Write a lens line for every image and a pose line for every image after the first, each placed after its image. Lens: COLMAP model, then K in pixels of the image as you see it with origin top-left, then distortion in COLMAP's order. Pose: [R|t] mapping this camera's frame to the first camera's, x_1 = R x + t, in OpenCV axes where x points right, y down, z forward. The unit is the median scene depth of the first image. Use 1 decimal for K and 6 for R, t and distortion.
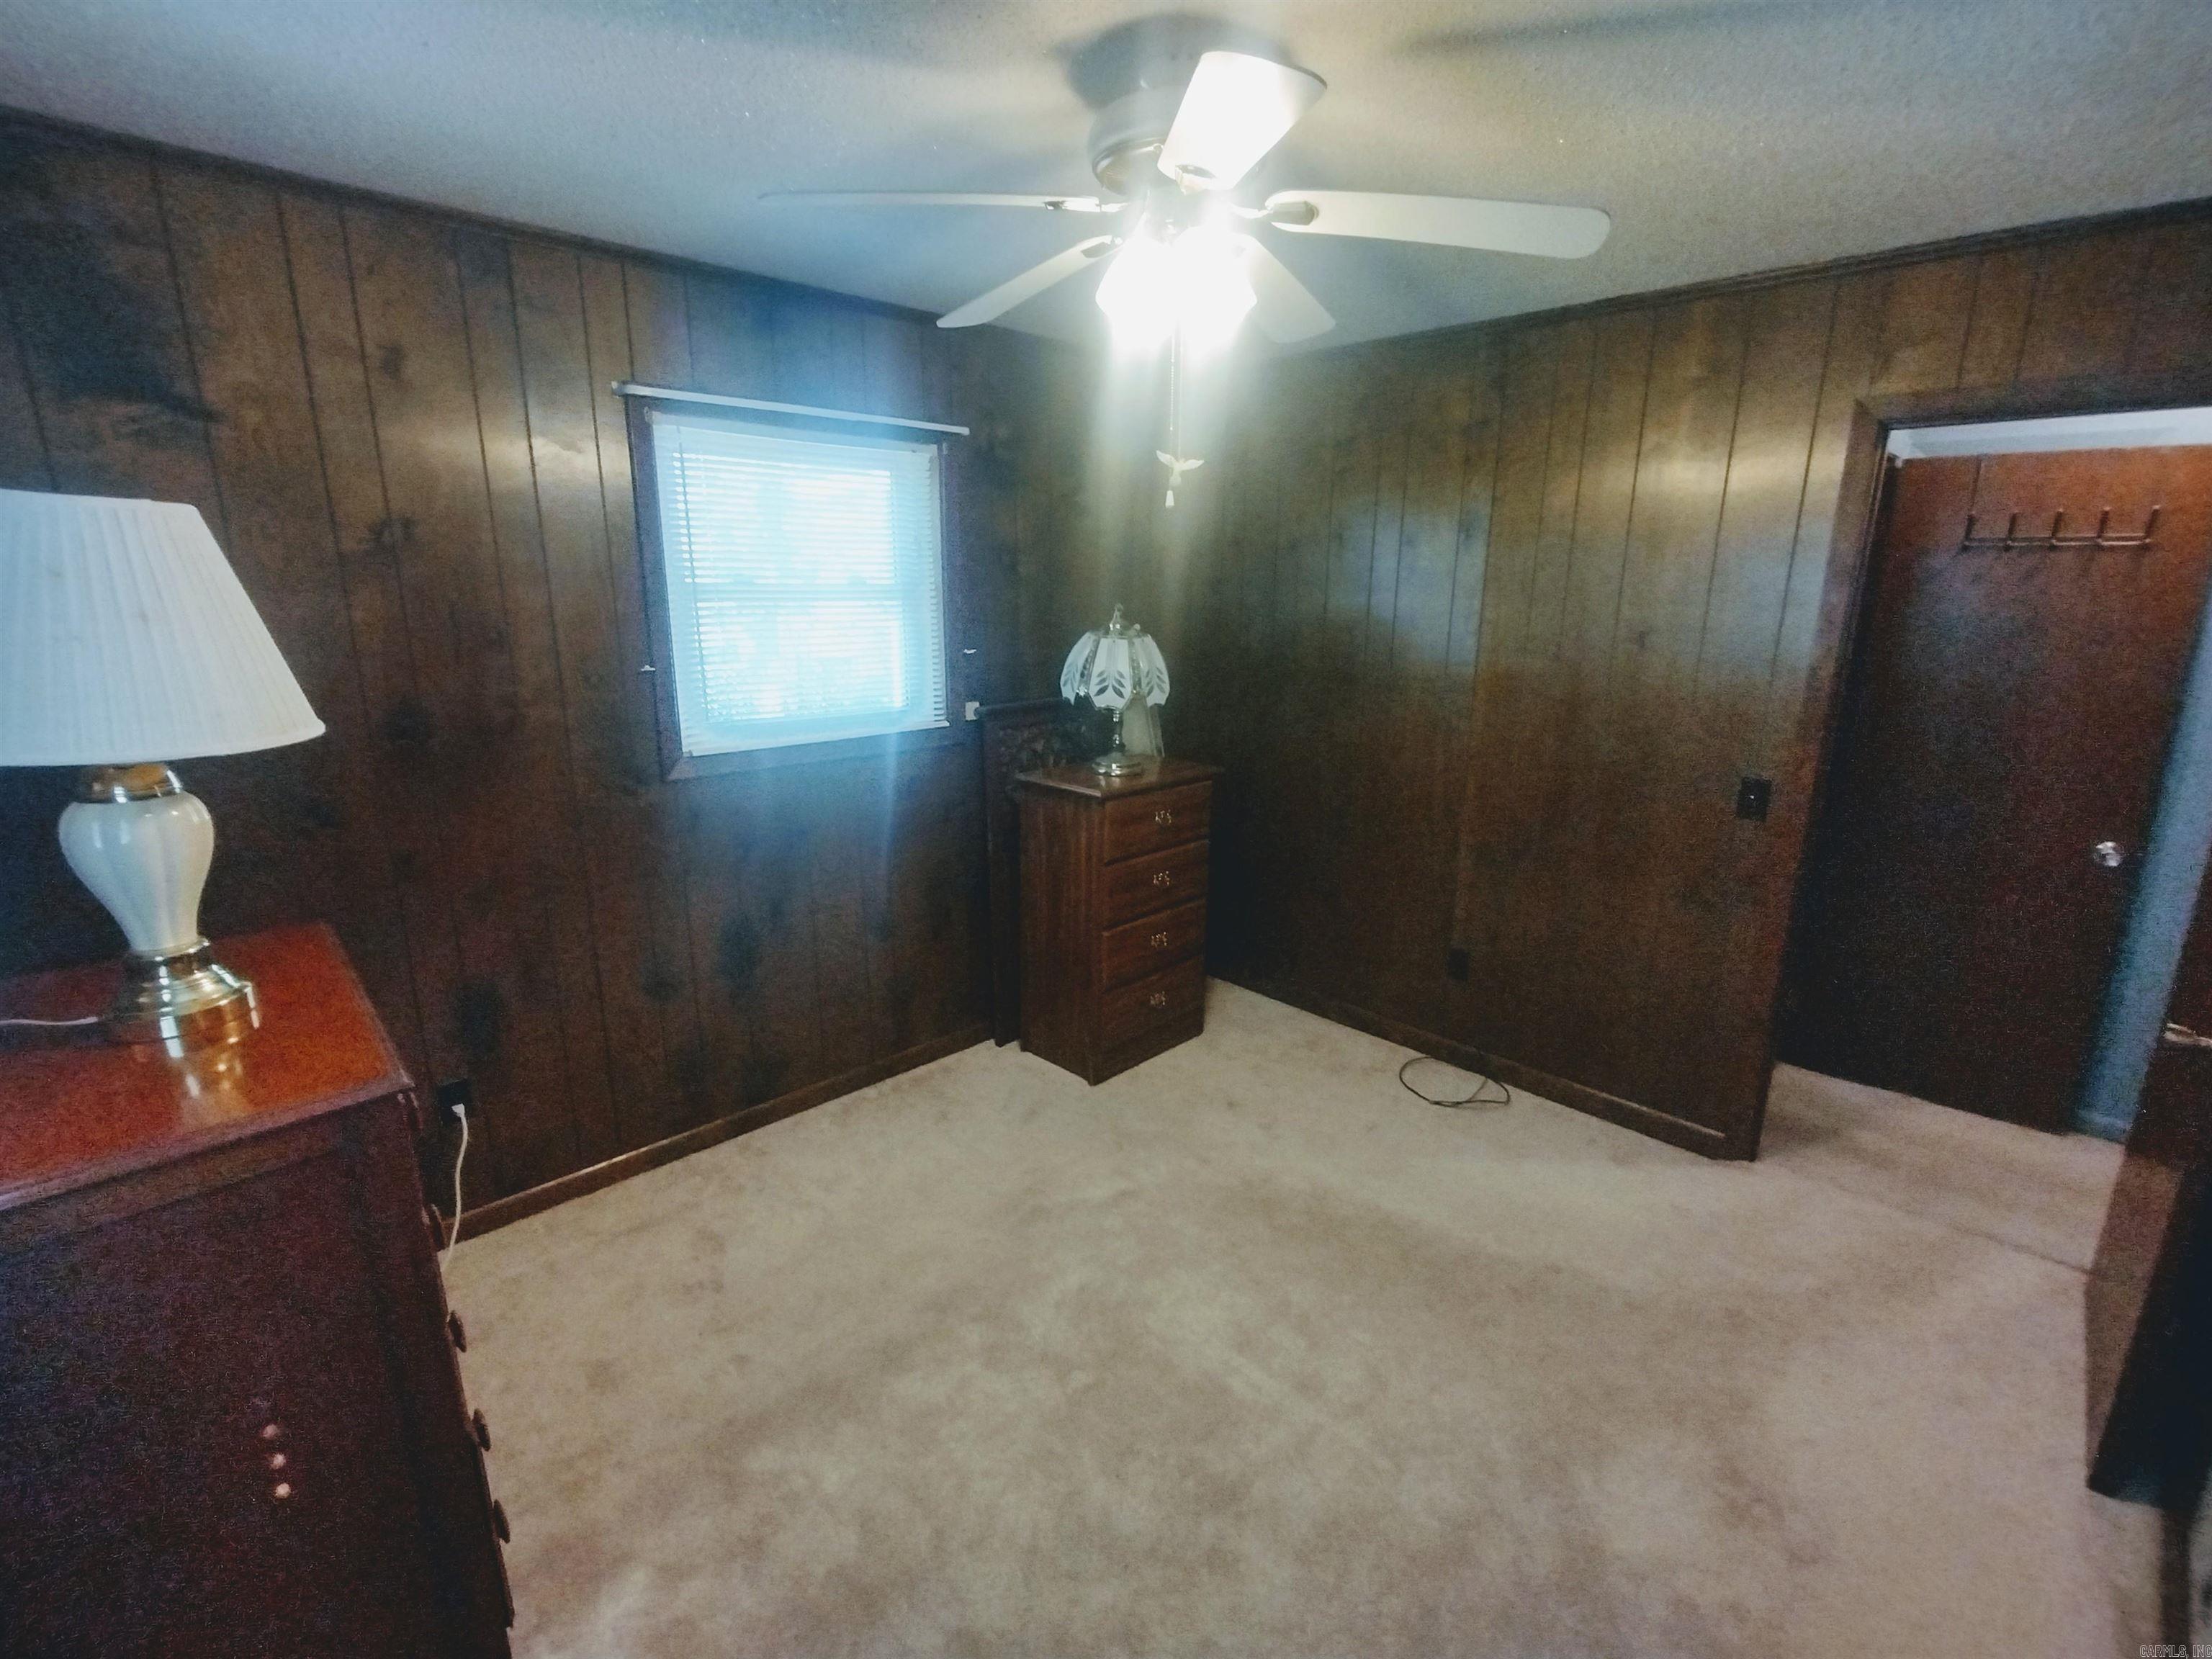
lens RADIAL K [[1005.2, 0, 1092.8], [0, 1005.2, 836.0], [0, 0, 1]] dist [-0.004975, -0.001695]
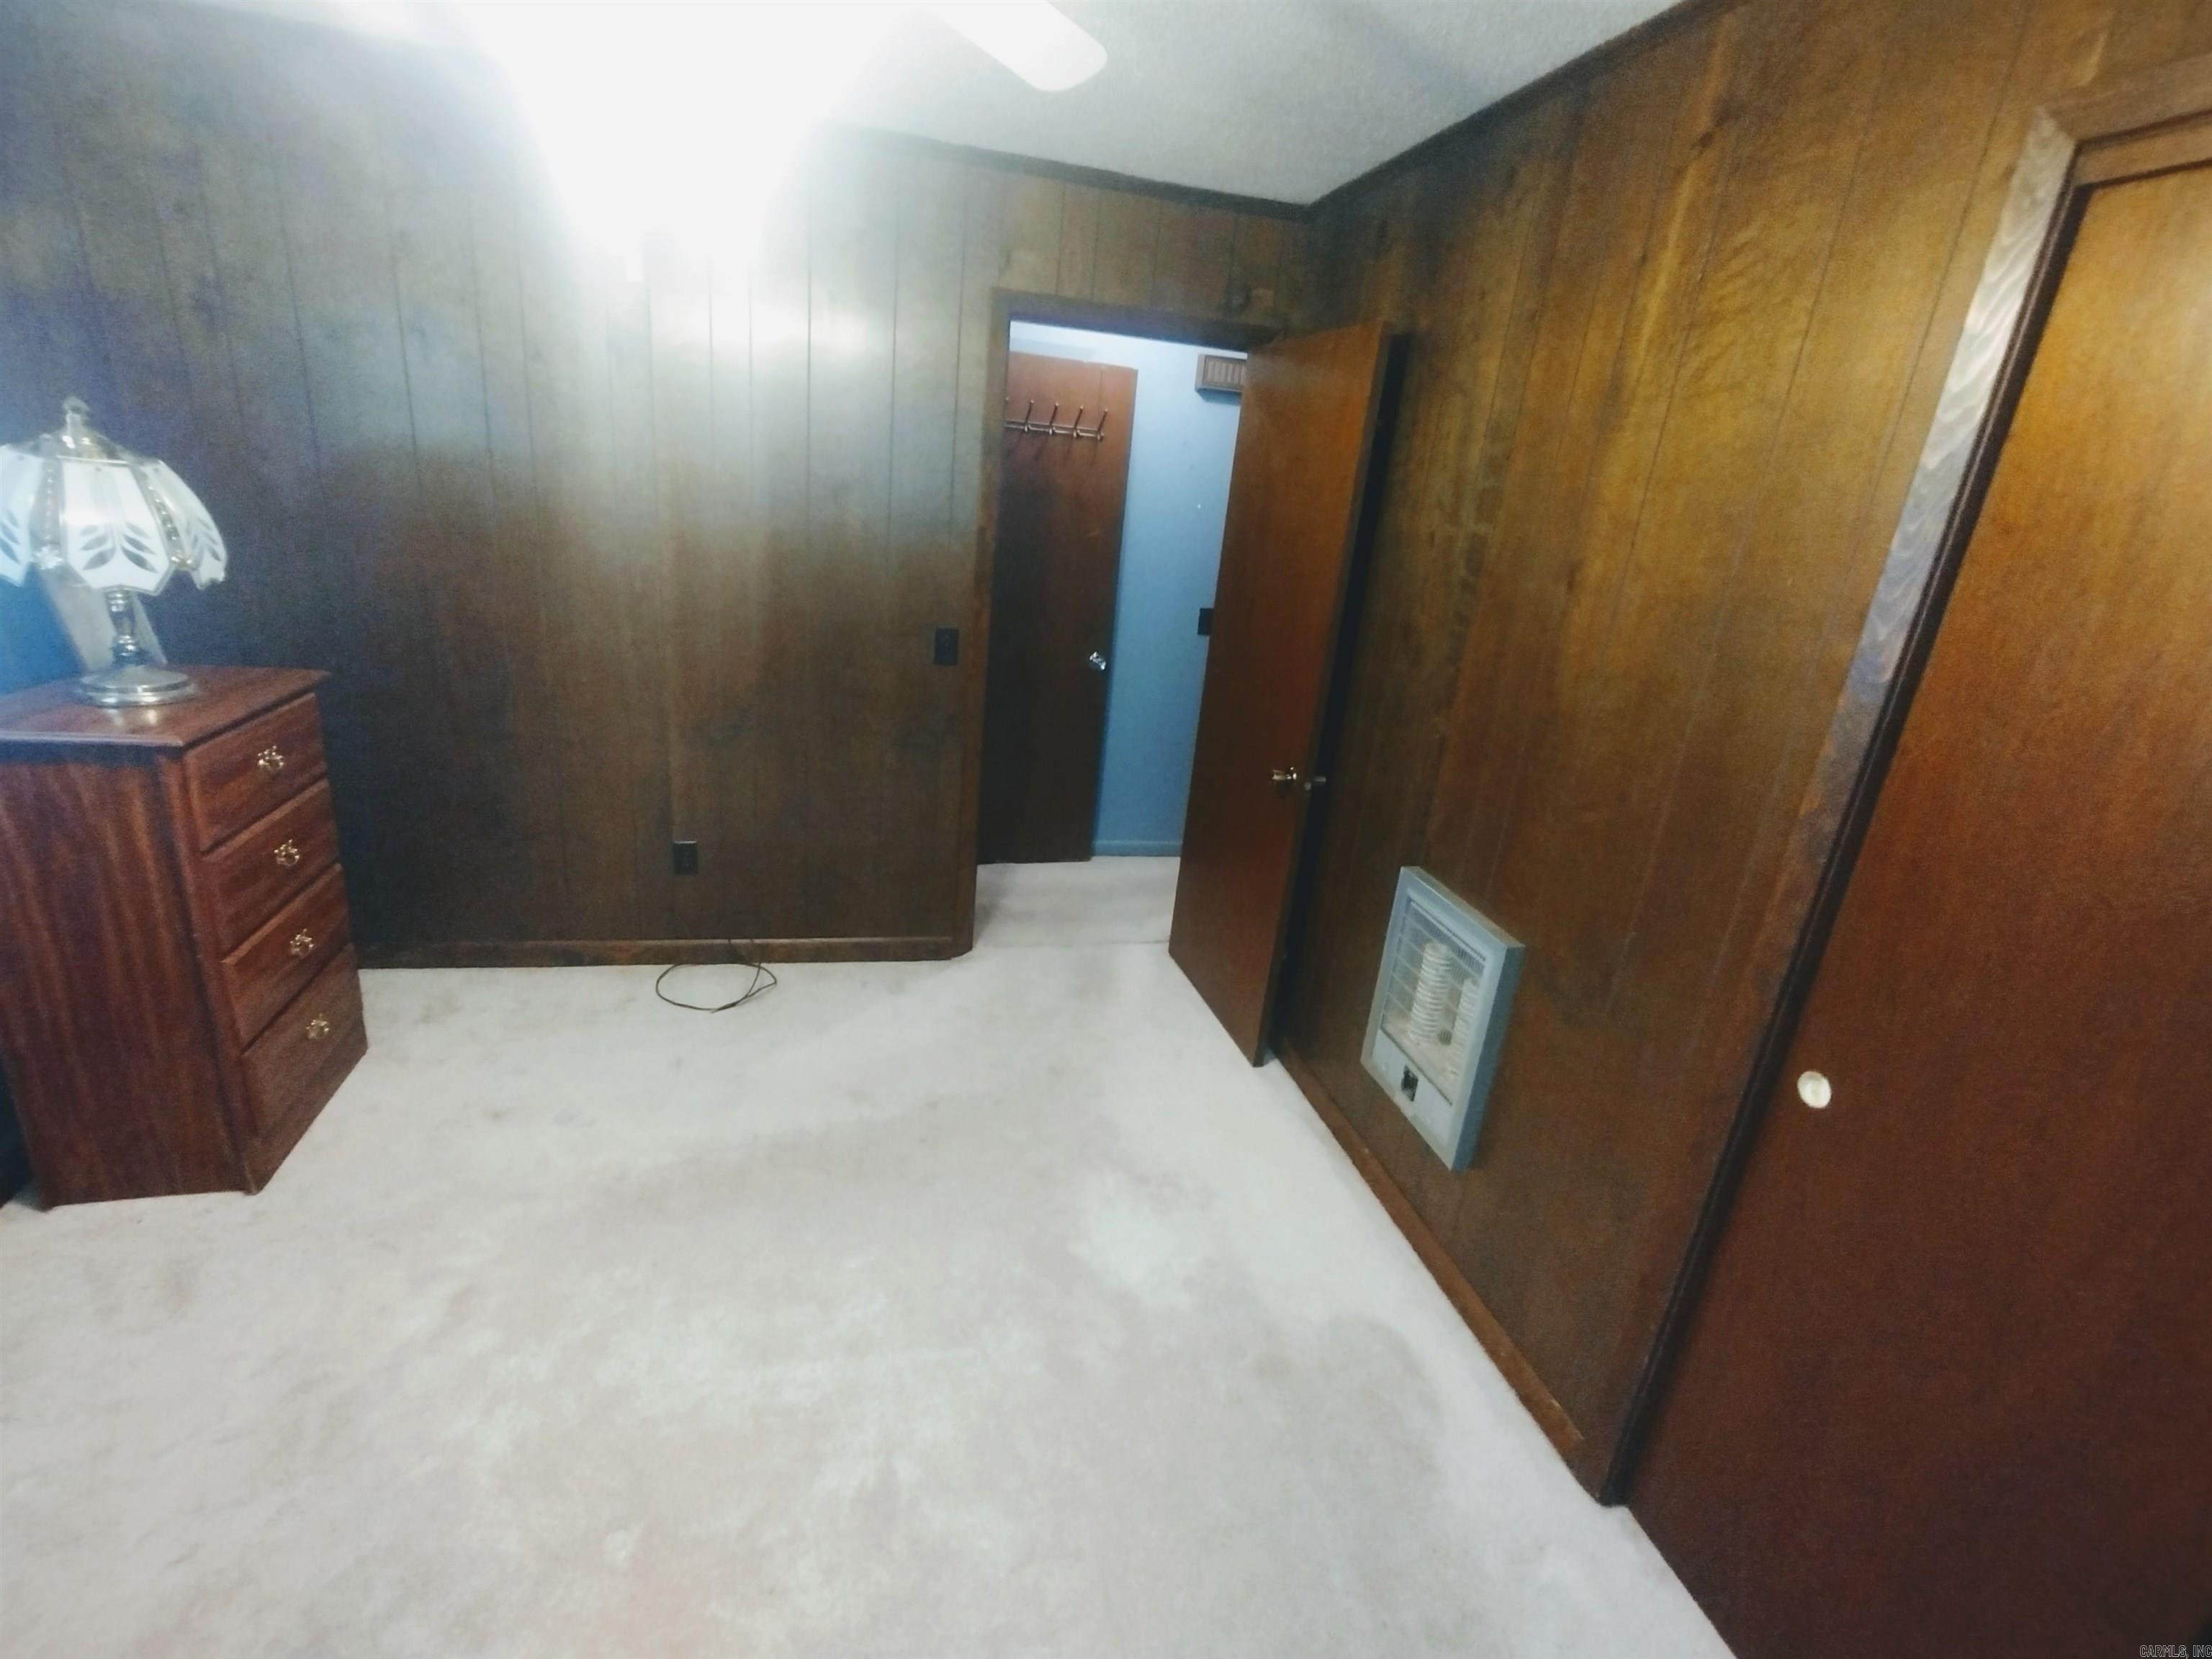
lens RADIAL K [[1005.2, 0, 1095.5], [0, 1005.2, 825.5], [0, 0, 1]] dist [-0.004975, -0.001695]
pose [[0.499131, -0.239519, 0.832766, -0.216440], [0.120698, 0.970888, 0.206903, -0.047507], [-0.858080, -0.002759, 0.513509, 0.228550]]
